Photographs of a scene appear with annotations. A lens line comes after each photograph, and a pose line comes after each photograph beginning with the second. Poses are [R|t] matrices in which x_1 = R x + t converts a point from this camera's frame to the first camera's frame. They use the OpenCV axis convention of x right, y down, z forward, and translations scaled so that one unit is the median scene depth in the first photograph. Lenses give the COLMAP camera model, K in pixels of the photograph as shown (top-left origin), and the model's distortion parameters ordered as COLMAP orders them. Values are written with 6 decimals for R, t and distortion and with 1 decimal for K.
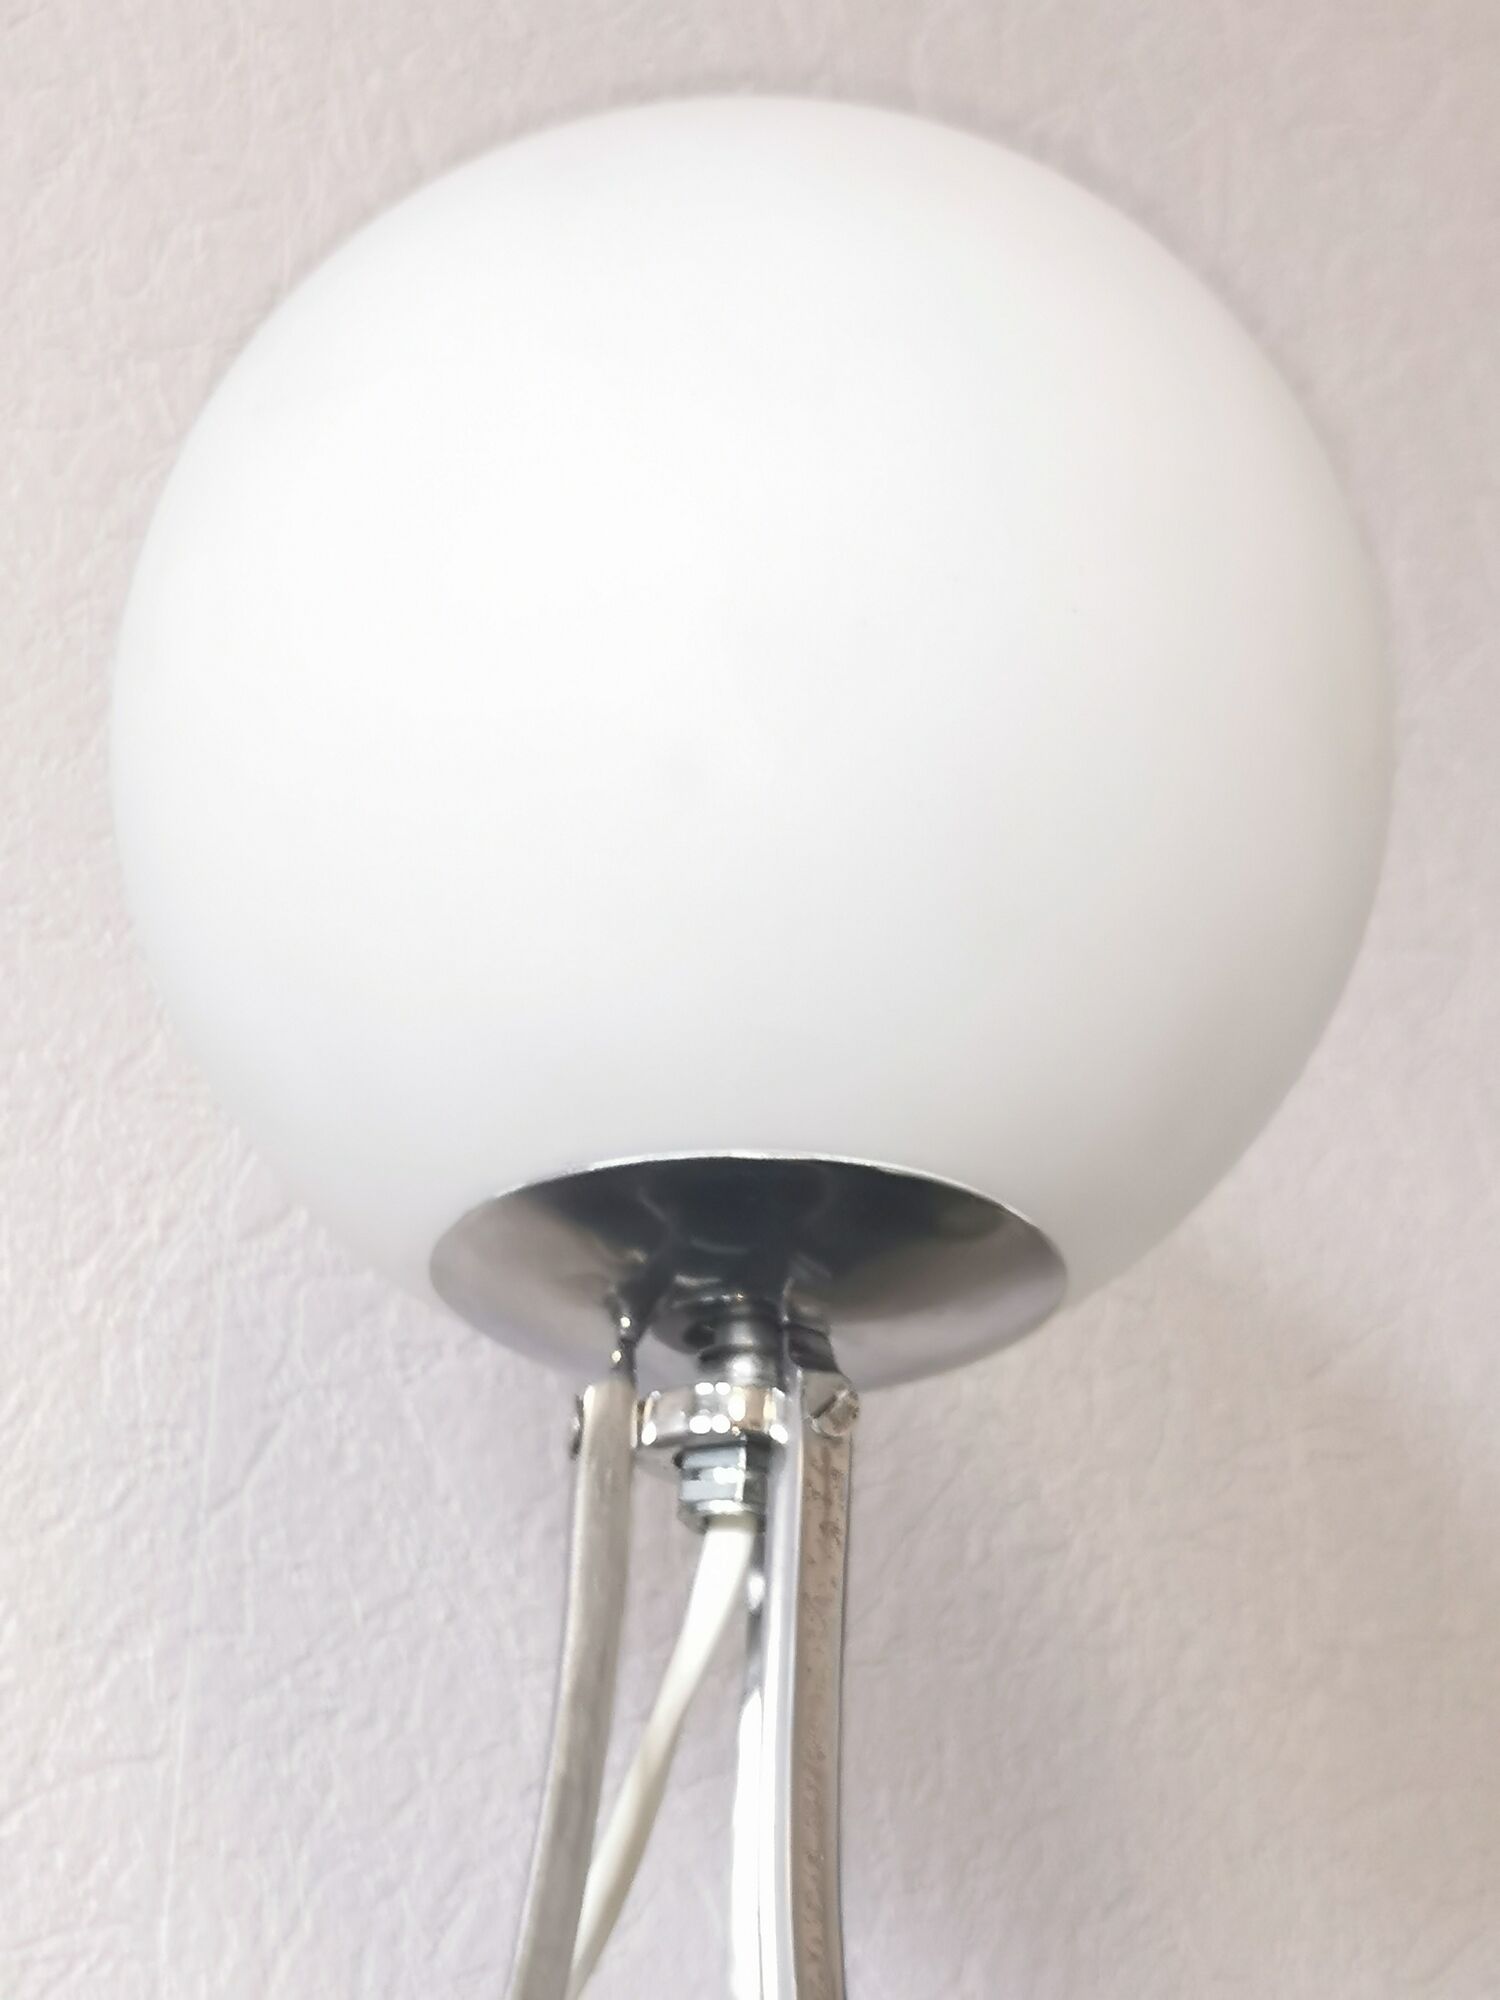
lens RADIAL K [[4052.7, 0, 791.6], [0, 4052.7, 1096.8], [0, 0, 1]] dist [-0.045901, 0.000000]
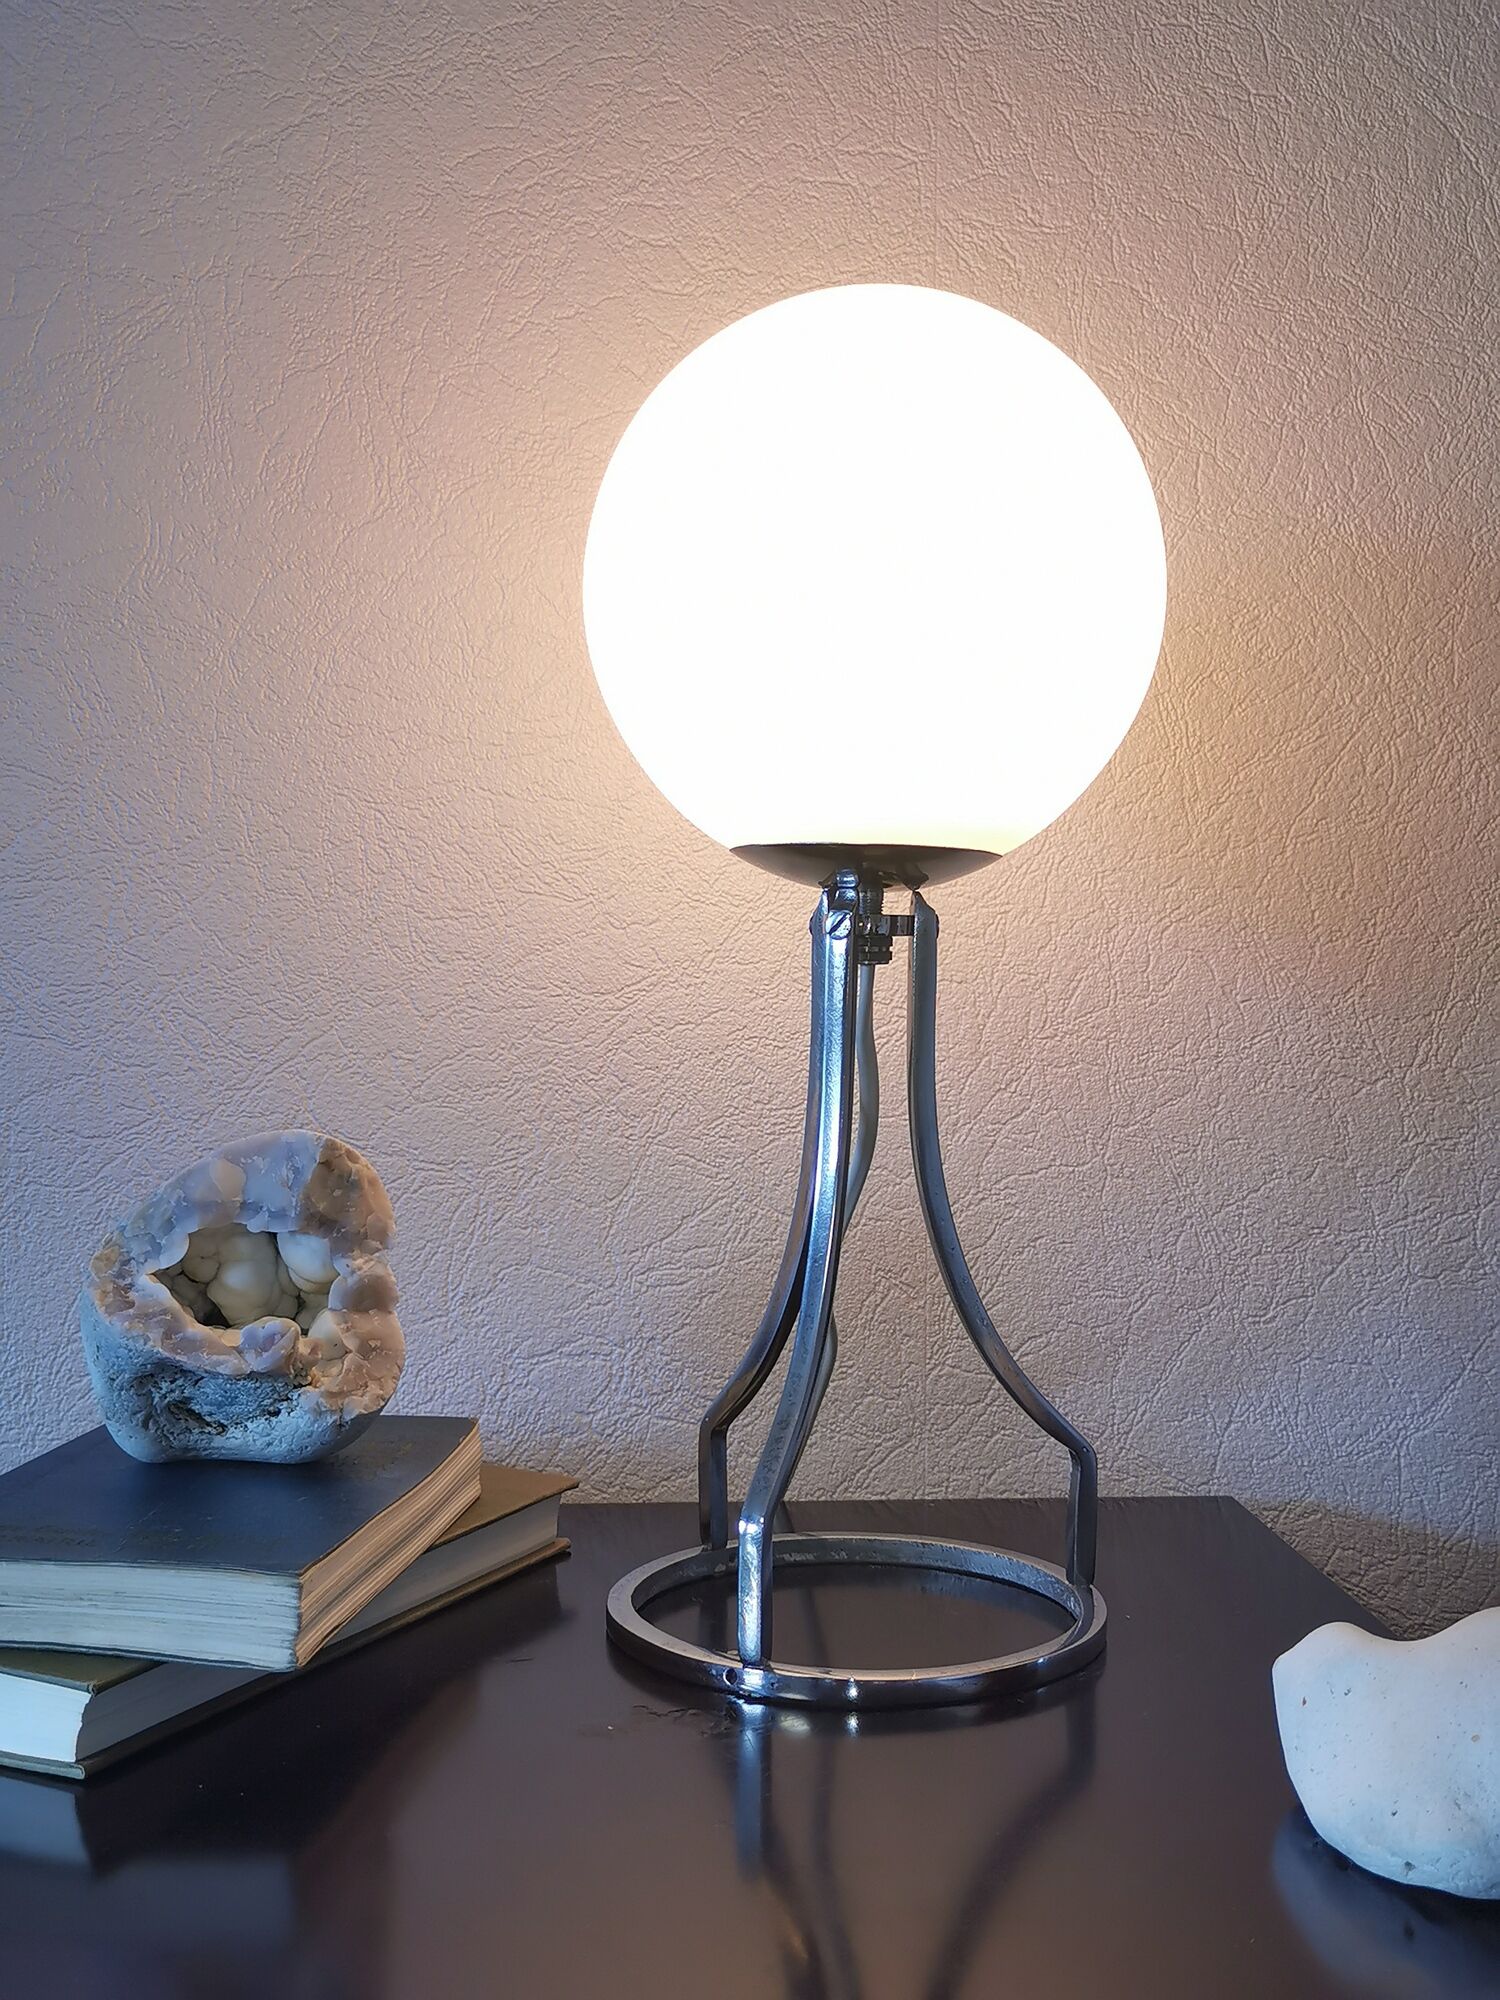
lens RADIAL K [[2300.1, 0, 777.4], [0, 2300.1, 1001.3], [0, 0, 1]] dist [0.016955, 0.000000]
pose [[0.823127, -0.010772, -0.567755, 0.523439], [0.237409, 0.914775, 0.326838, -0.259964], [0.515848, -0.403820, 0.755533, -0.069545]]
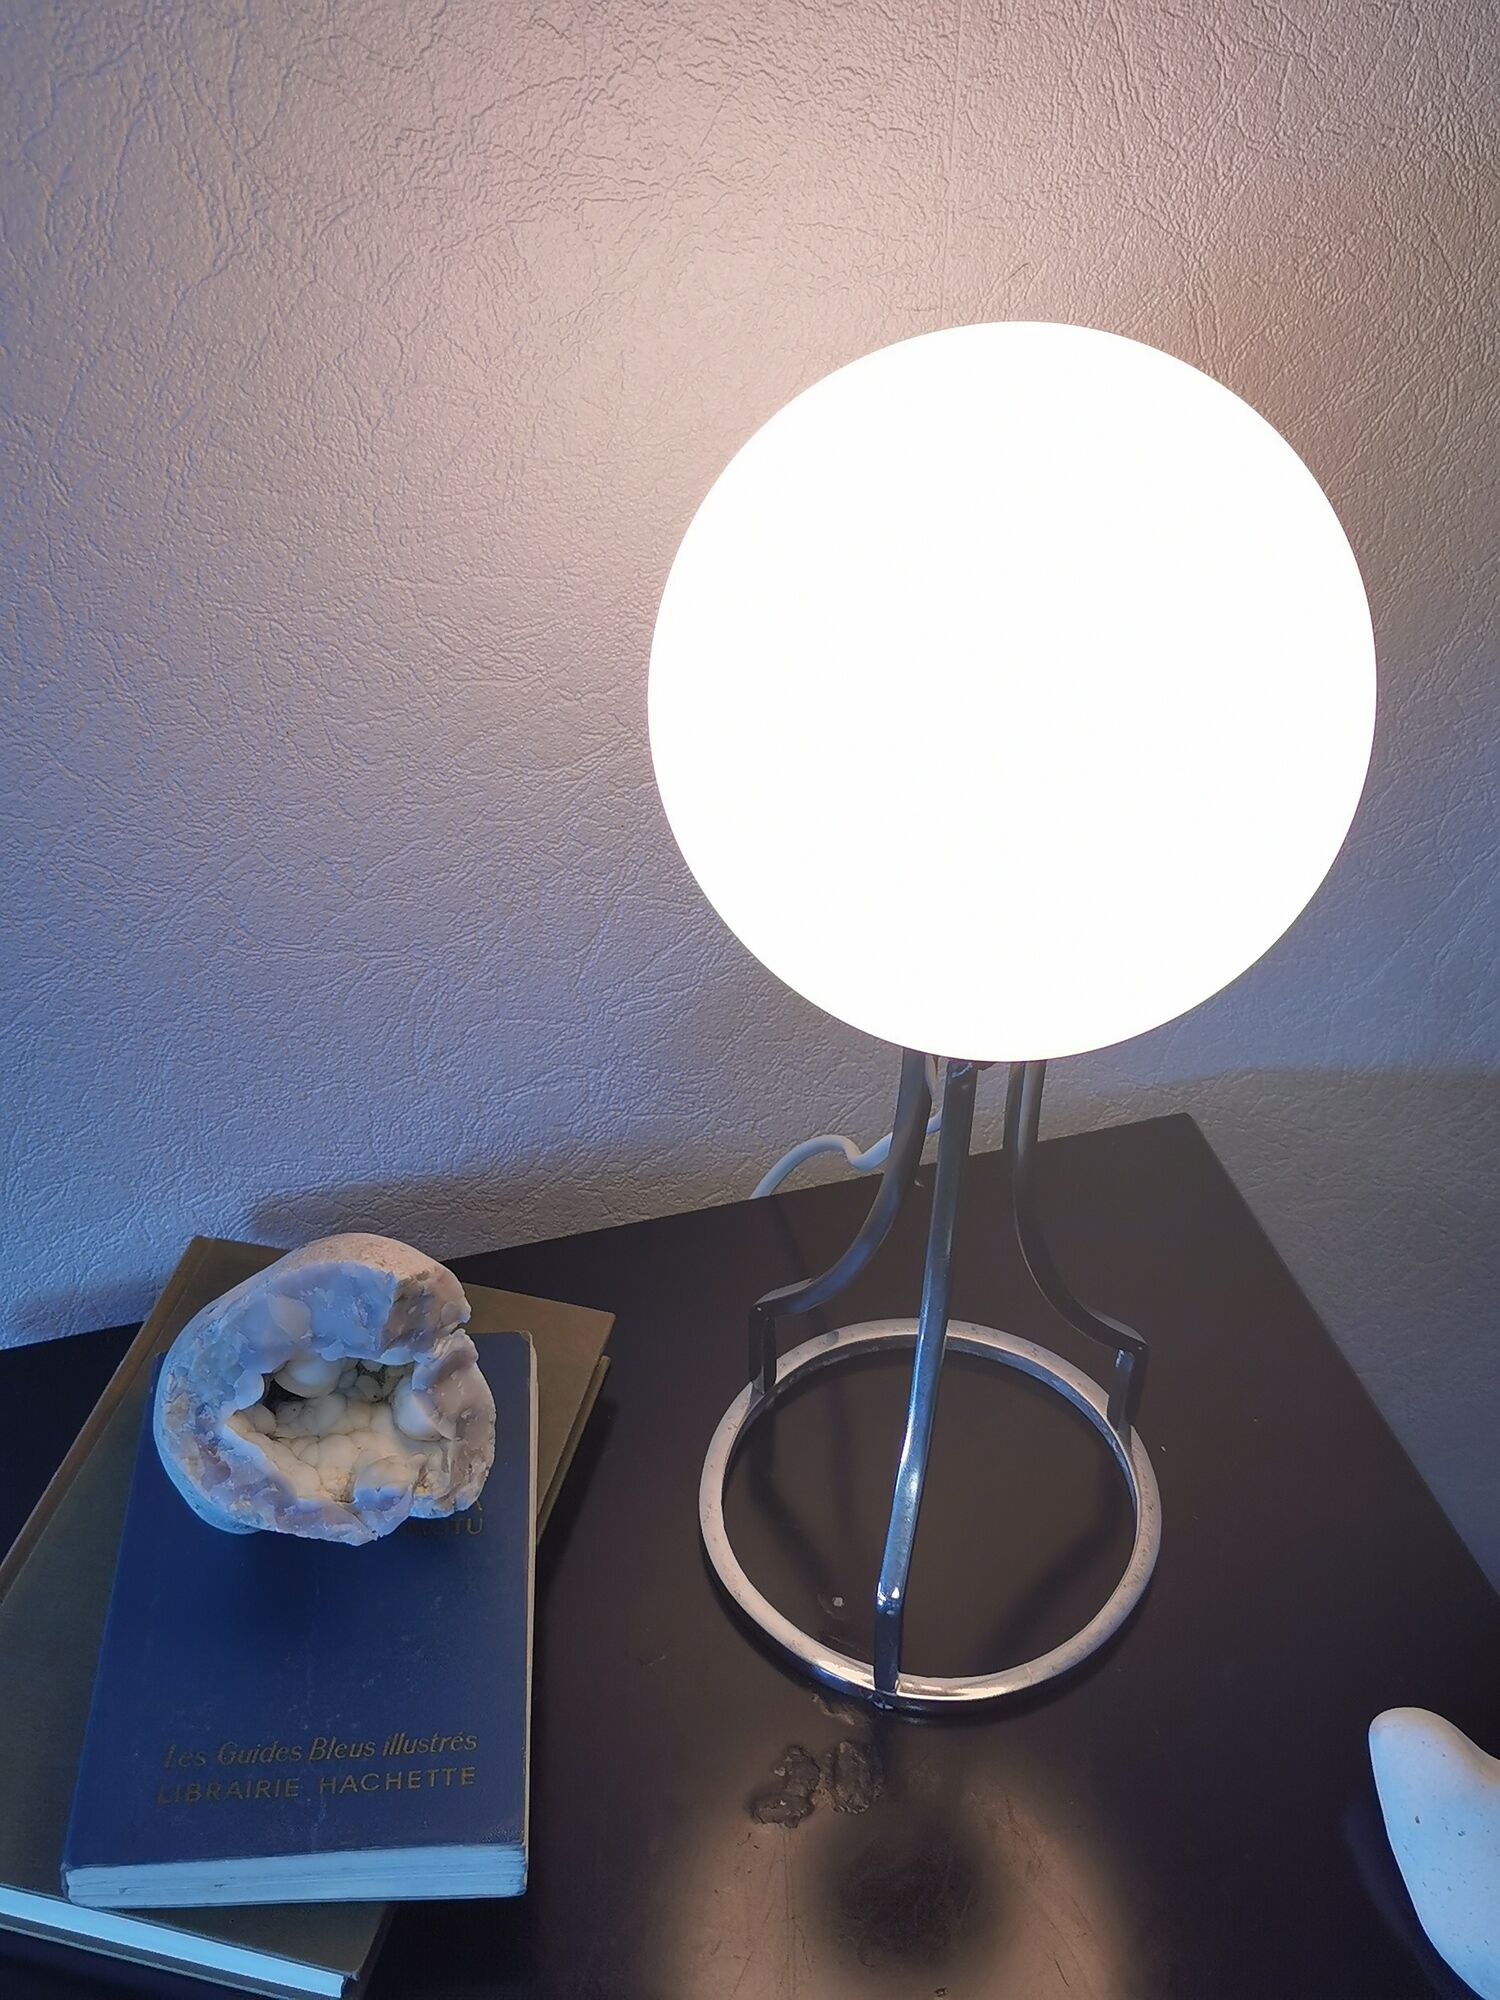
lens RADIAL K [[2300.1, 0, 768.2], [0, 2300.1, 987.8], [0, 0, 1]] dist [0.016955, 0.000000]
pose [[0.916401, 0.237244, -0.322374, 0.189995], [0.172880, 0.491803, 0.853371, -0.753498], [0.361001, -0.837762, 0.409675, 0.345092]]
